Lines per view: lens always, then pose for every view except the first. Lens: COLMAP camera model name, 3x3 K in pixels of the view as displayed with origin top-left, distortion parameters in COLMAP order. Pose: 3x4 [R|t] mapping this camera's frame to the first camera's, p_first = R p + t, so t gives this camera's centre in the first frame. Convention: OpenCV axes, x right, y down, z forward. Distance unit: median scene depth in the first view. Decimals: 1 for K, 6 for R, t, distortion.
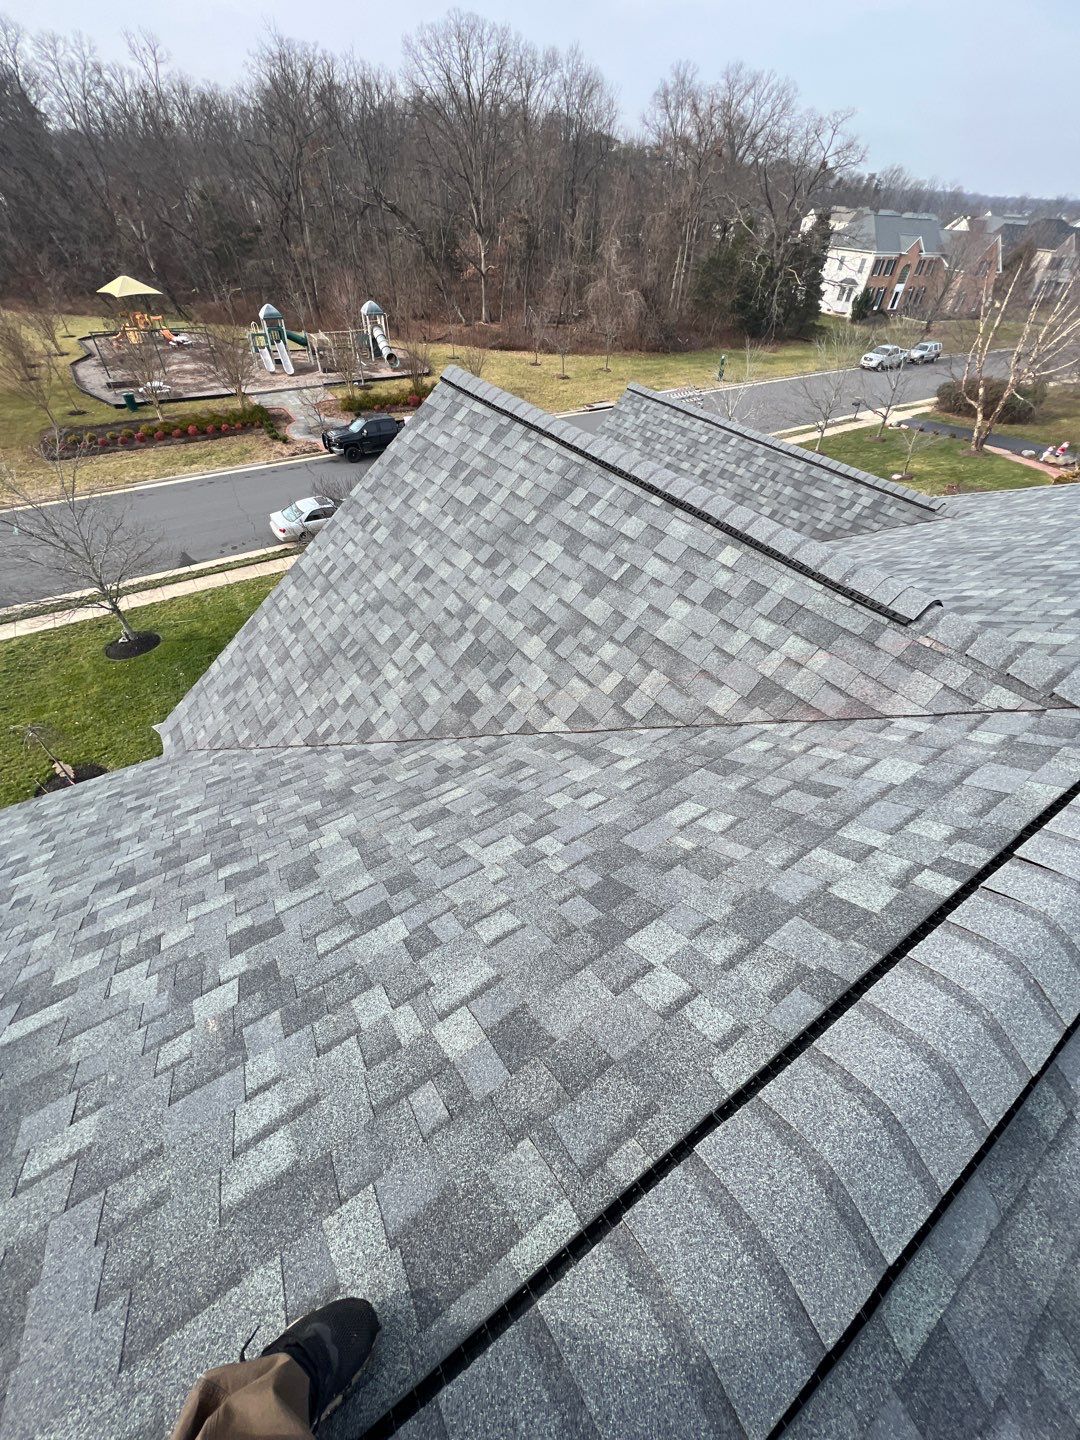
lens RADIAL K [[570.2, 0, 549.3], [0, 570.2, 712.9], [0, 0, 1]] dist [-0.001299, 0.000151]
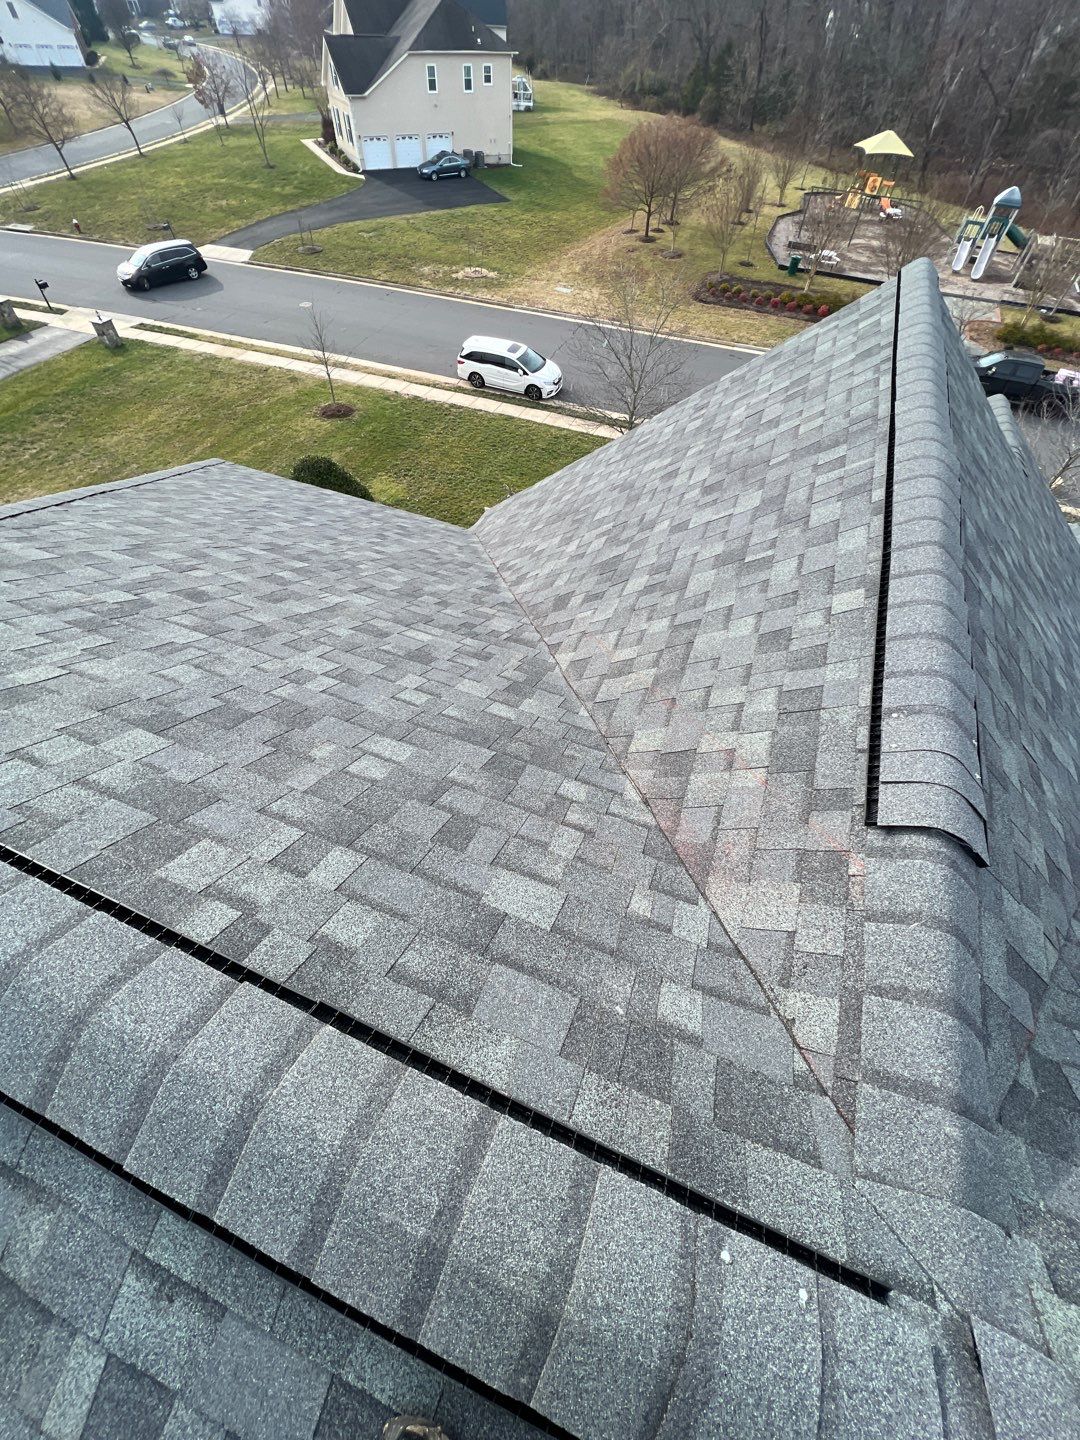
lens RADIAL K [[570.2, 0, 548.1], [0, 570.2, 716.4], [0, 0, 1]] dist [-0.001299, 0.000151]
pose [[0.569845, 0.641423, -0.513667, 0.488925], [-0.566361, 0.759471, 0.320061, -0.172662], [0.595410, 0.108536, 0.796057, 0.269701]]
